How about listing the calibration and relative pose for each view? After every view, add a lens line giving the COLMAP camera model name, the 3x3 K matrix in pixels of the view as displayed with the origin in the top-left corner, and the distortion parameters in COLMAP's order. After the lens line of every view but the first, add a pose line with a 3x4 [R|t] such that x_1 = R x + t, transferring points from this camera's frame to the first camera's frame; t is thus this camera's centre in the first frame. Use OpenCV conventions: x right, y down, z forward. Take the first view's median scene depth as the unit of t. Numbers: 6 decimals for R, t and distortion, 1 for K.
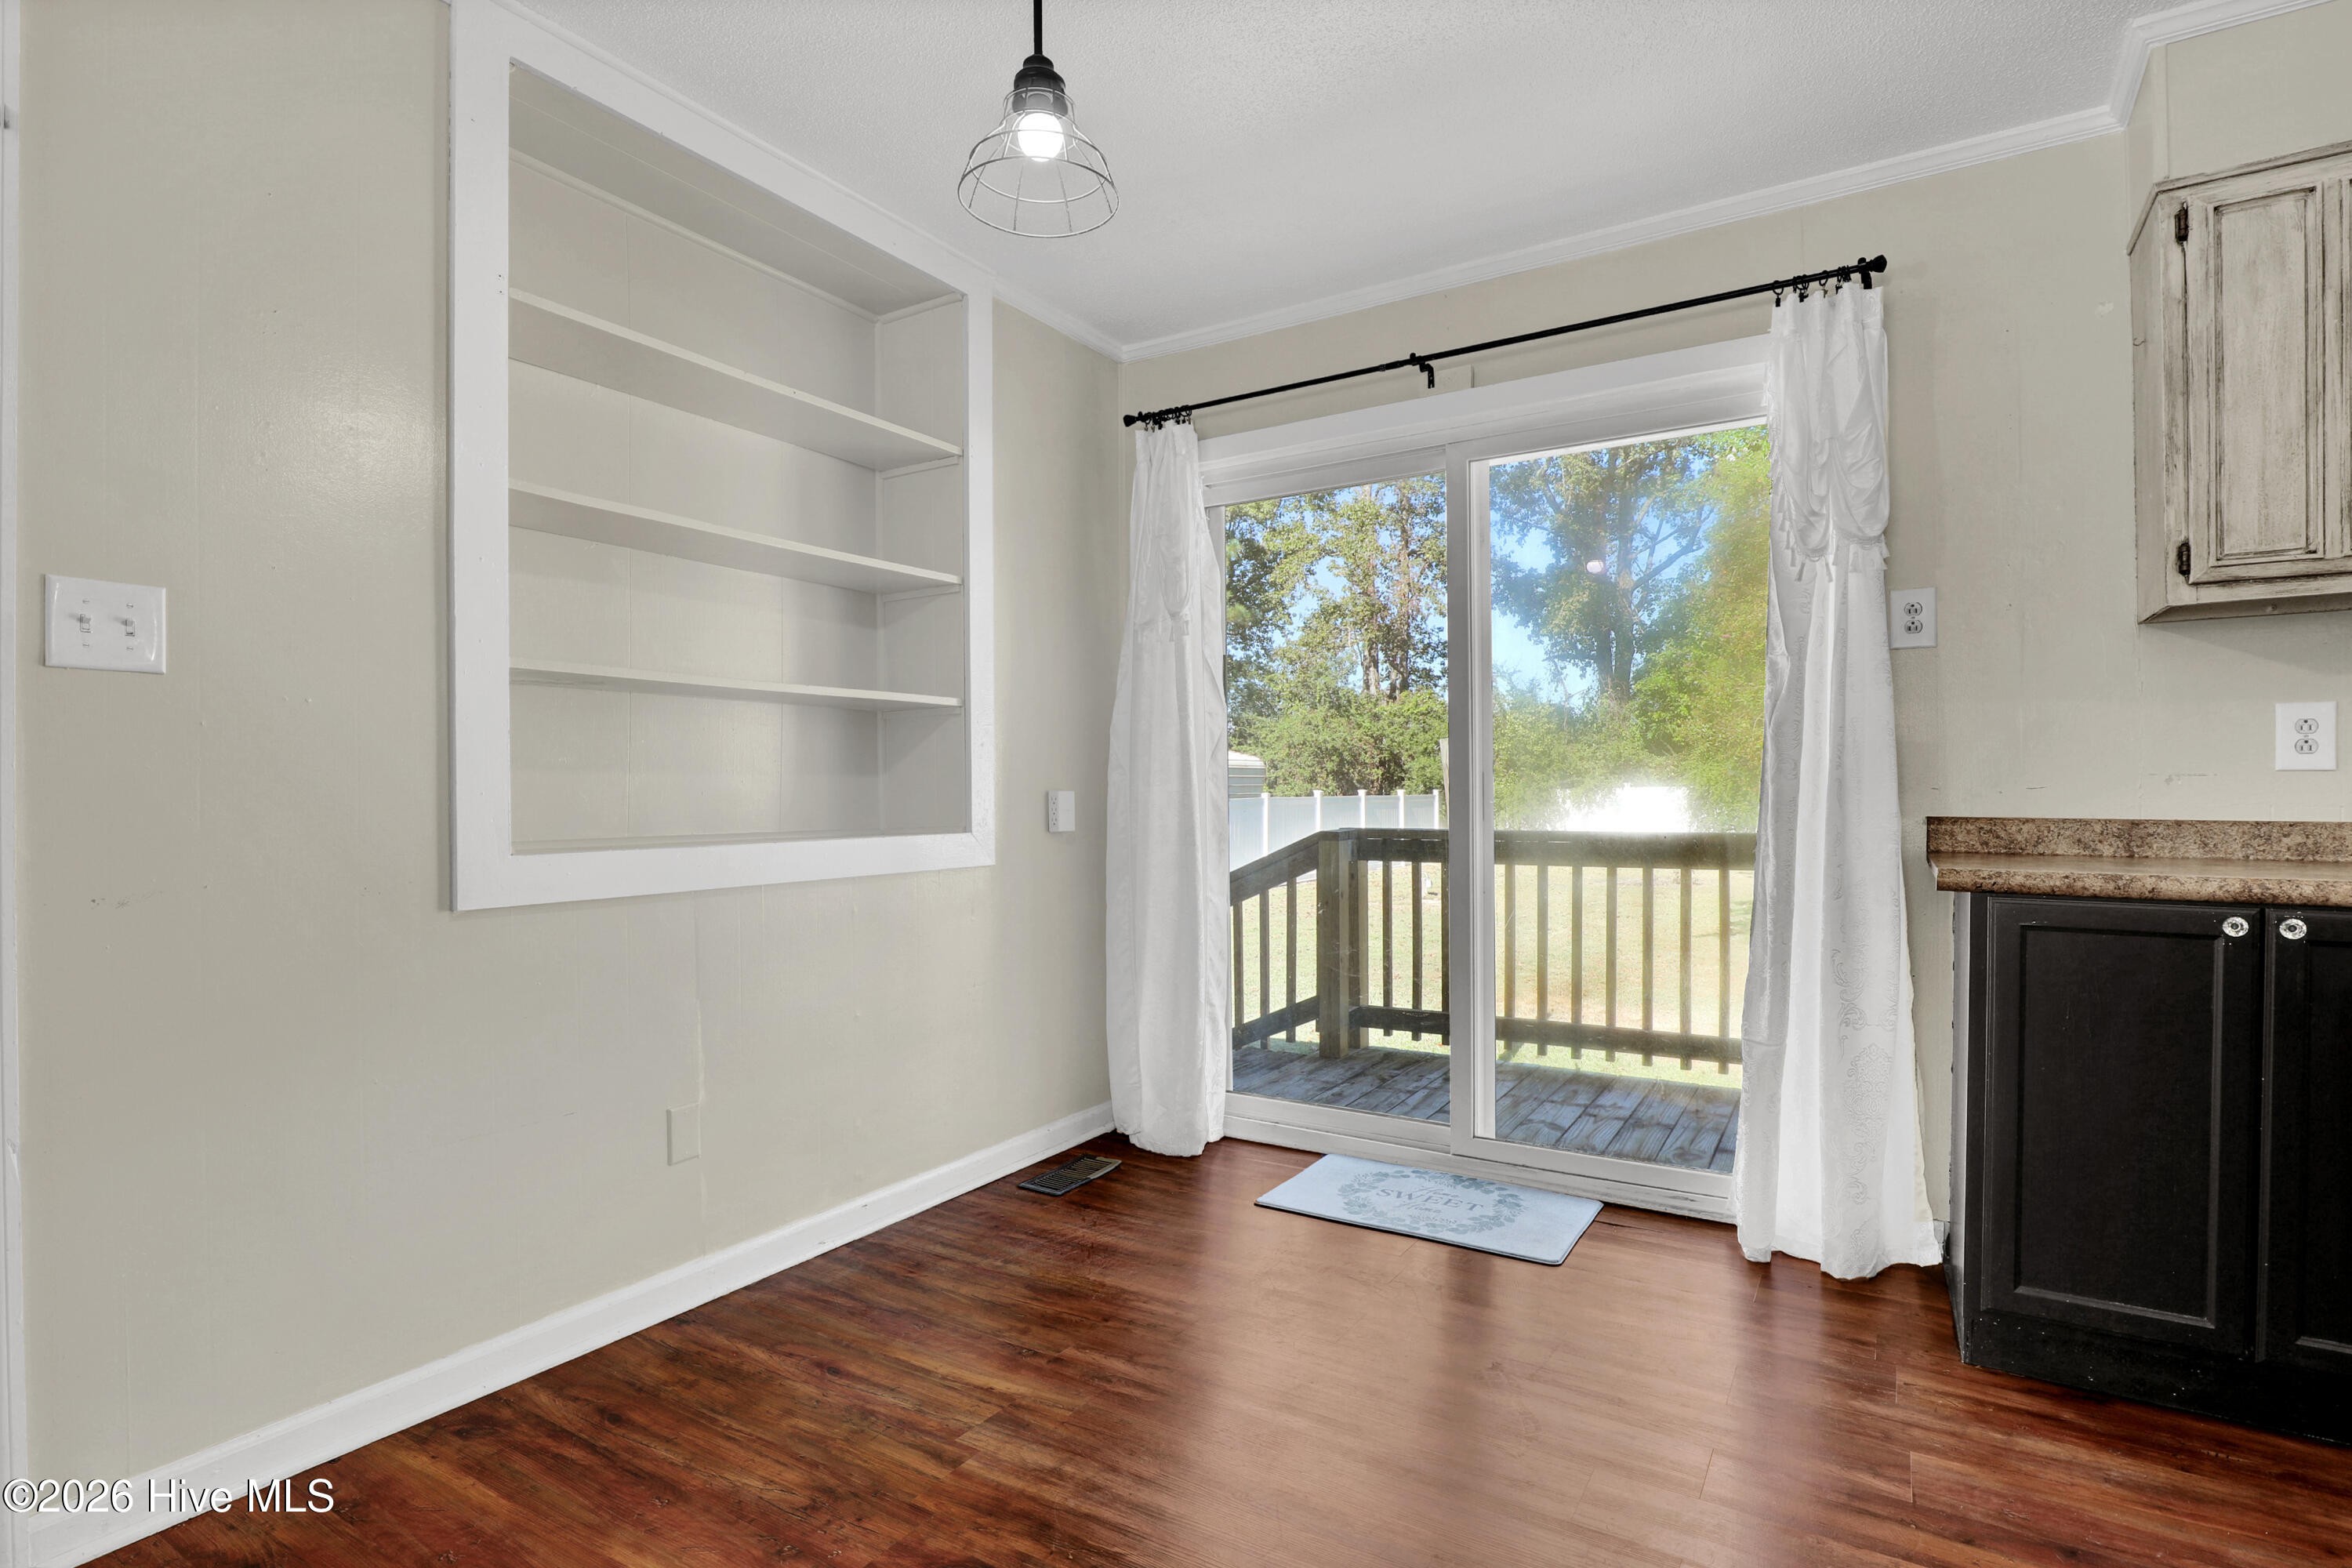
lens RADIAL K [[1132.7, 0, 1187.8], [0, 1132.7, 793.9], [0, 0, 1]] dist [-0.037000, 0.007586]
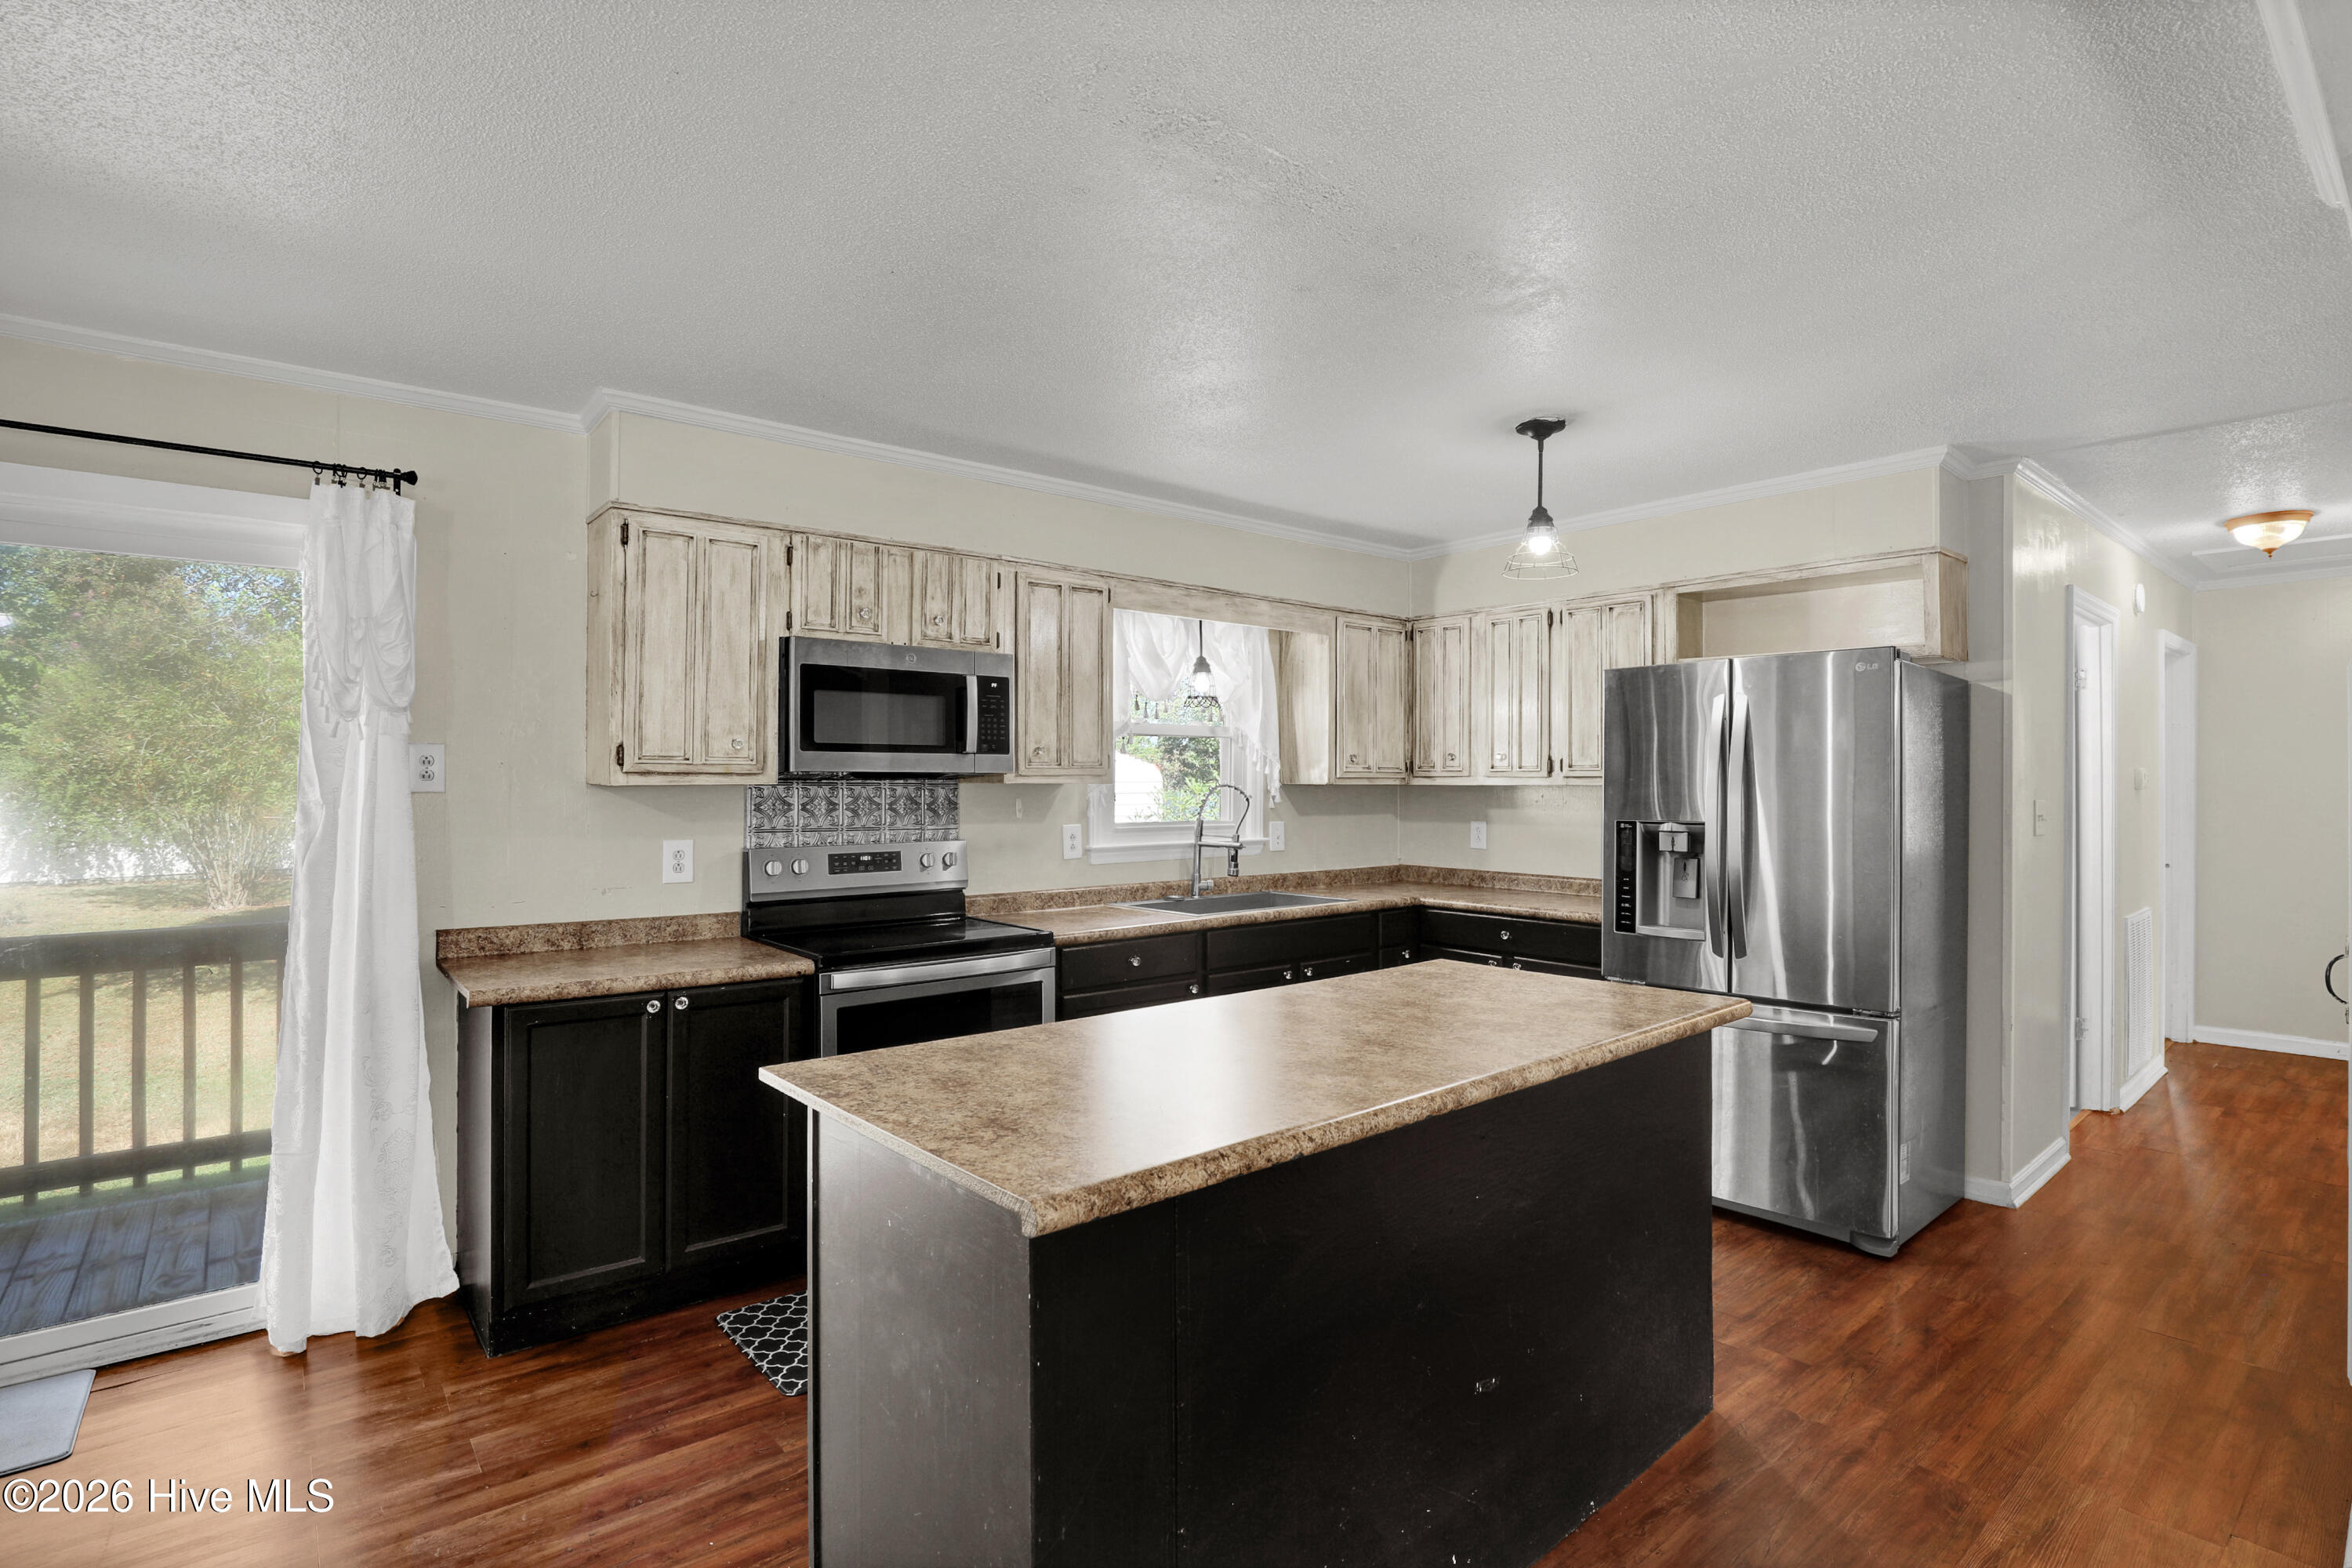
lens RADIAL K [[1132.7, 0, 1195.8], [0, 1132.7, 769.9], [0, 0, 1]] dist [-0.037000, 0.007586]
pose [[0.307508, 0.015834, 0.951414, -0.266315], [-0.000535, 0.999864, -0.016467, -0.143465], [-0.951545, 0.004555, 0.307474, -0.186613]]
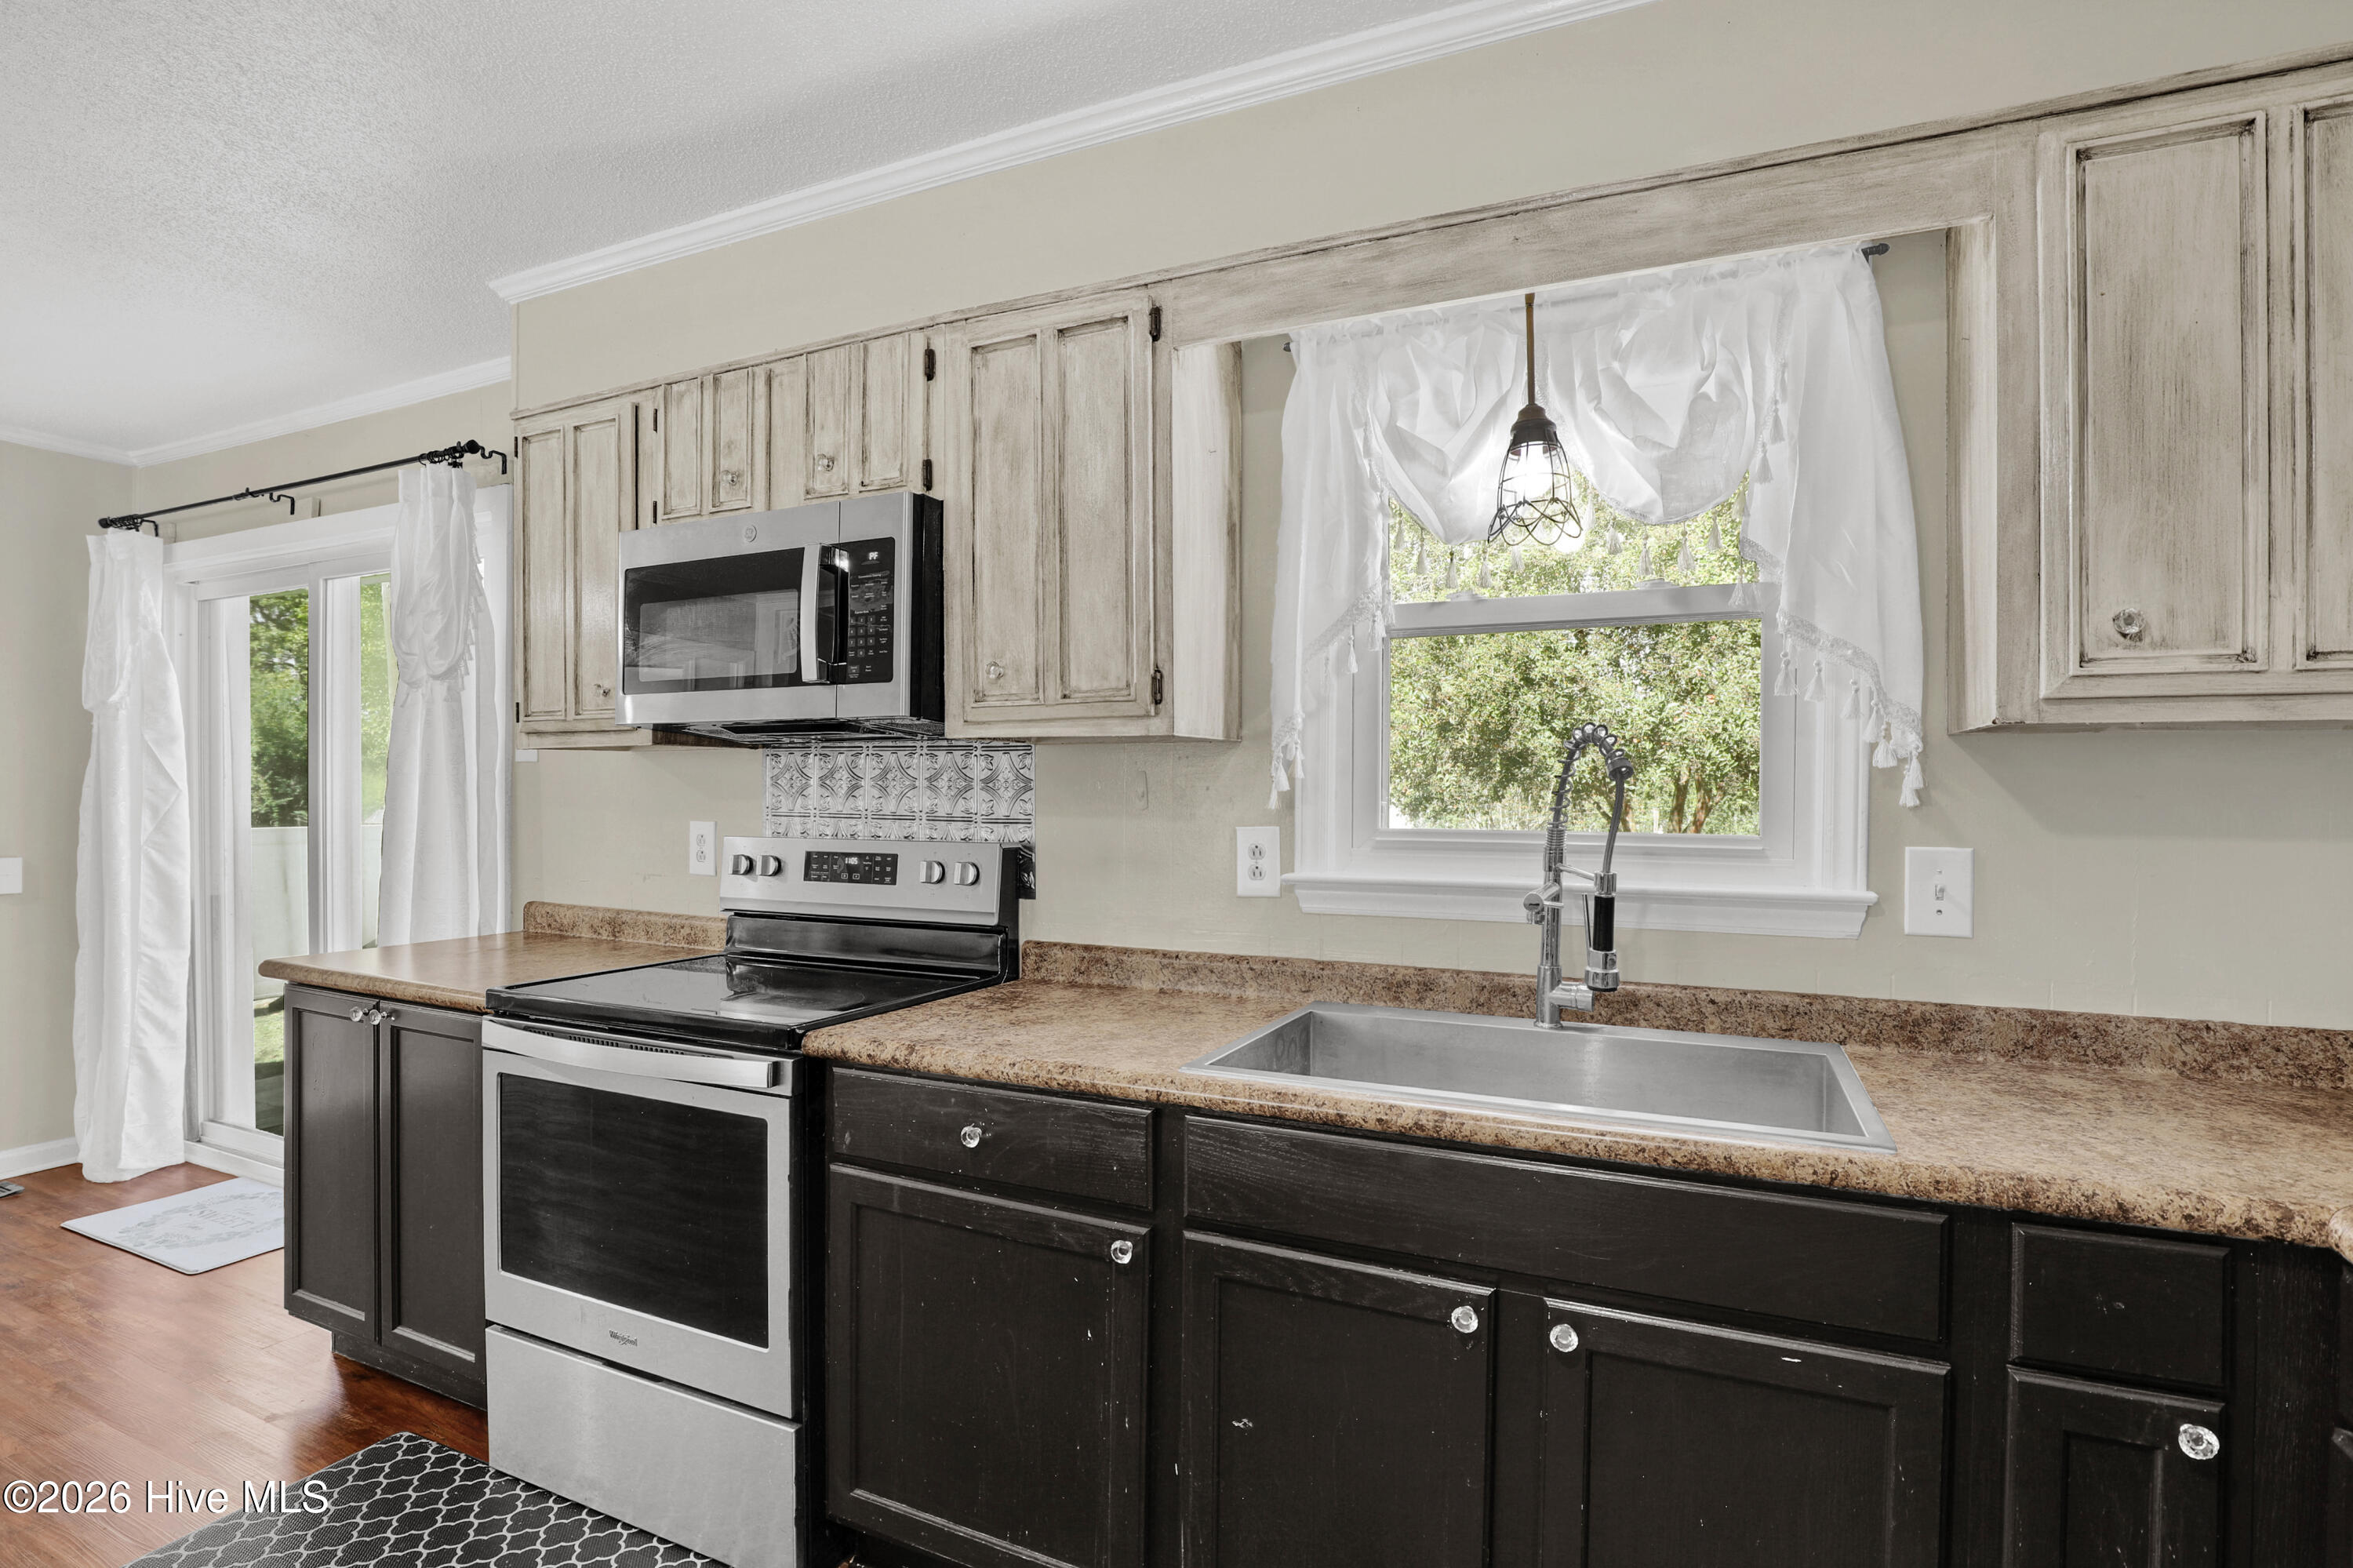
lens RADIAL K [[1133.3, 0, 1176.9], [0, 1133.3, 790.3], [0, 0, 1]] dist [-0.037000, 0.007586]
pose [[0.991916, 0.009508, 0.126542, 1.264518], [-0.009549, 0.999954, -0.000279, -0.112368], [-0.126539, -0.000932, 0.991961, -0.311787]]
